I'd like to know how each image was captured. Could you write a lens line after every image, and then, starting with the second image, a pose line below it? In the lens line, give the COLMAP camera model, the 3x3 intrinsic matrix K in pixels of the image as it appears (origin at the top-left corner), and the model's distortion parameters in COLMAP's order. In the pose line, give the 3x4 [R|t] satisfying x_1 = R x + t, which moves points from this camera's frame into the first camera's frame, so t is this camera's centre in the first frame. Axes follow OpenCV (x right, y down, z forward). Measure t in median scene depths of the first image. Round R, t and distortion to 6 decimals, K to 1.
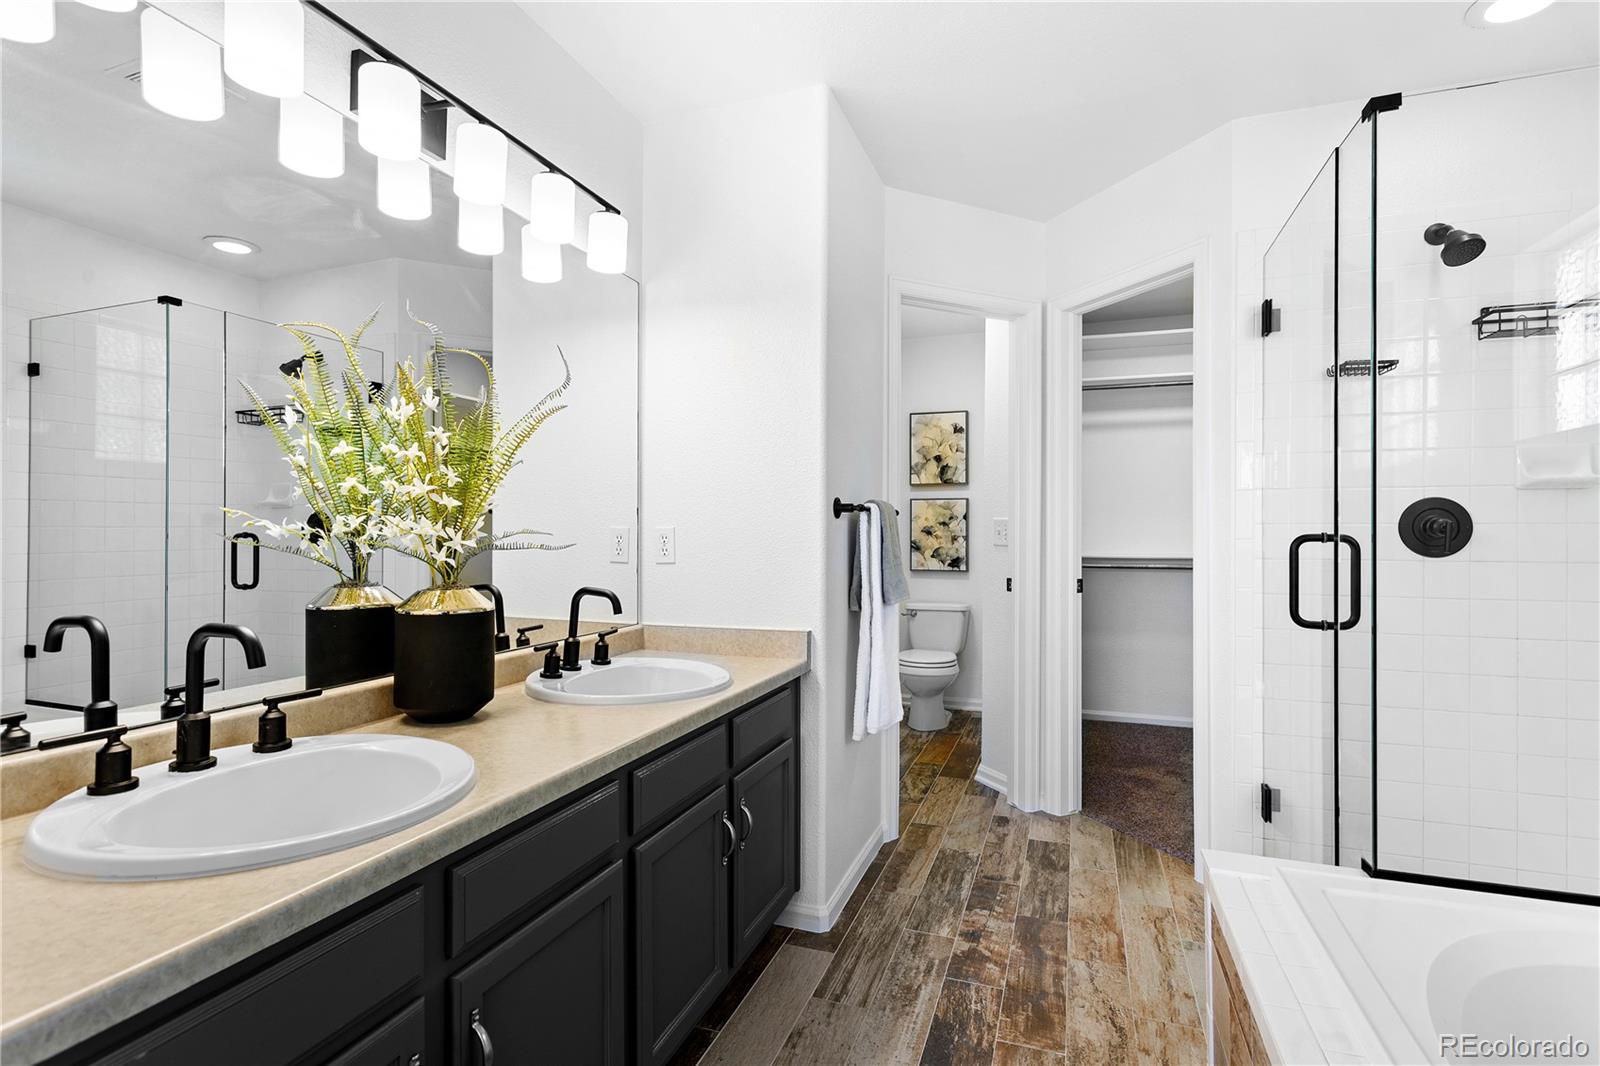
lens RADIAL K [[755.0, 0, 802.1], [0, 755.0, 526.9], [0, 0, 1]] dist [-0.000916, 0.004286]
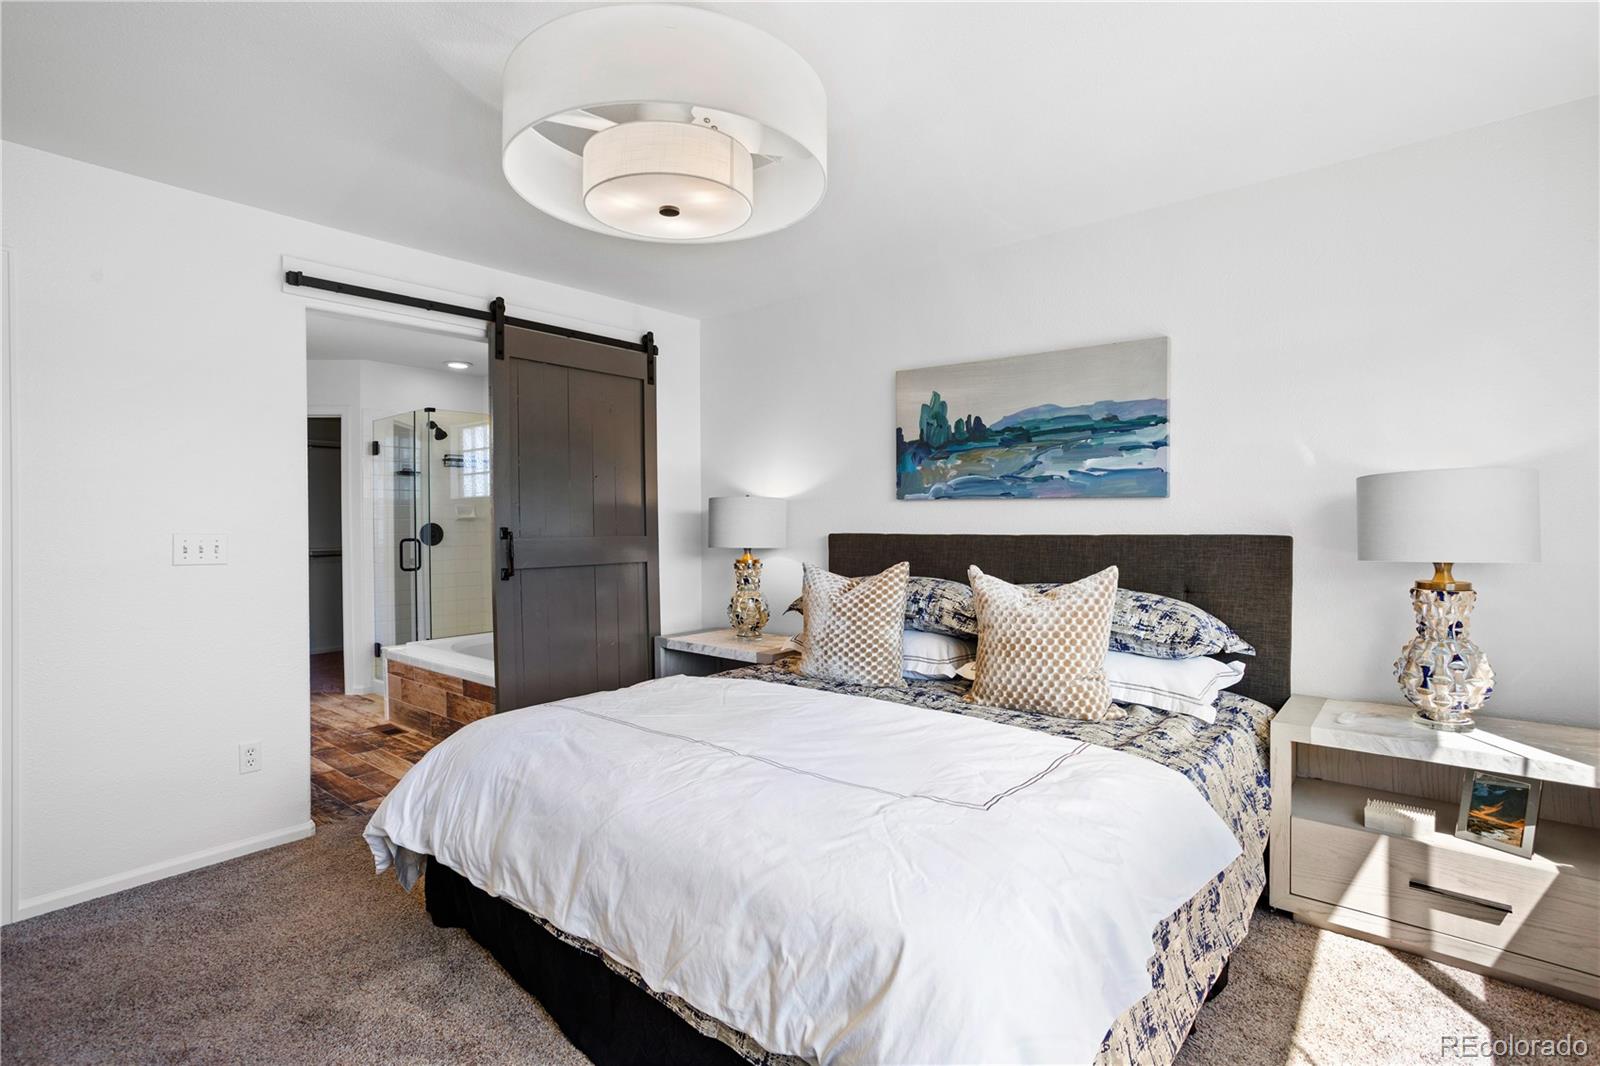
lens RADIAL K [[777.3, 0, 766.6], [0, 777.3, 529.4], [0, 0, 1]] dist [0.001125, 0.000458]
pose [[0.378979, -0.012672, 0.925318, -1.325608], [0.002886, 0.999918, 0.012511, -0.050632], [-0.925401, -0.002071, 0.378984, -1.196679]]
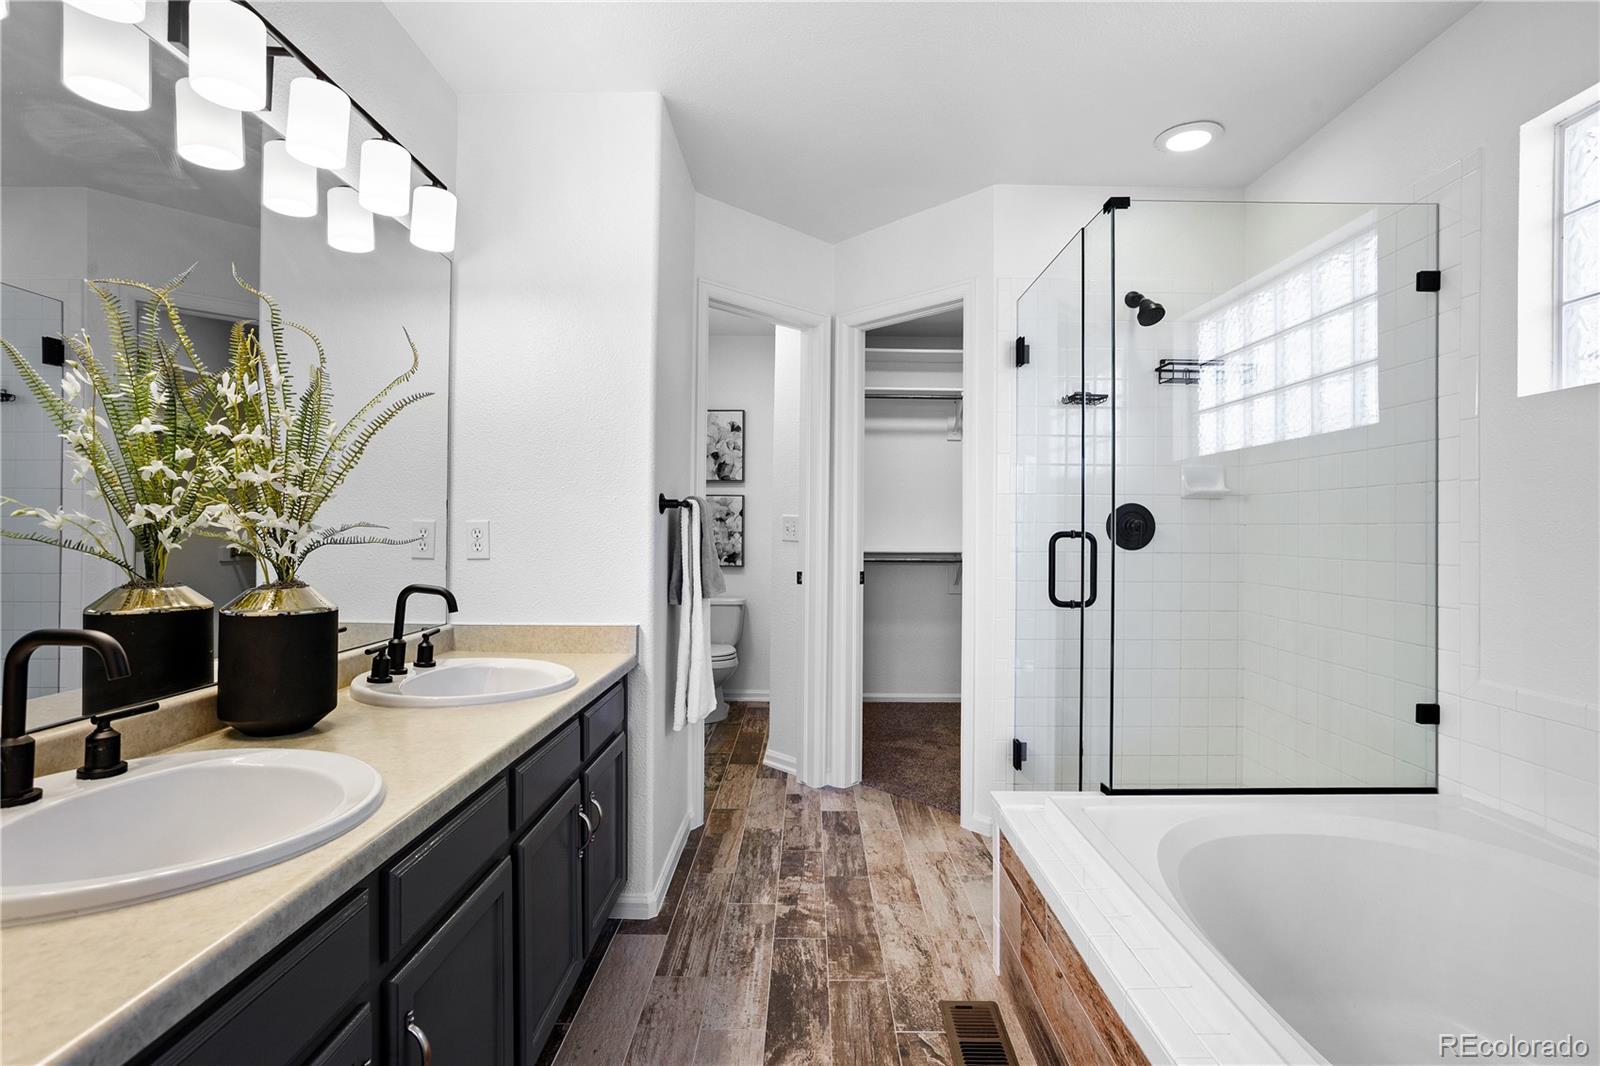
lens RADIAL K [[774.0, 0, 798.5], [0, 774.0, 519.8], [0, 0, 1]] dist [-0.055337, 0.034779]
pose [[0.944247, 0.009651, 0.329097, -0.132088], [-0.008504, 0.999952, -0.004927, 0.000334], [-0.329128, 0.001854, 0.944283, -0.044865]]
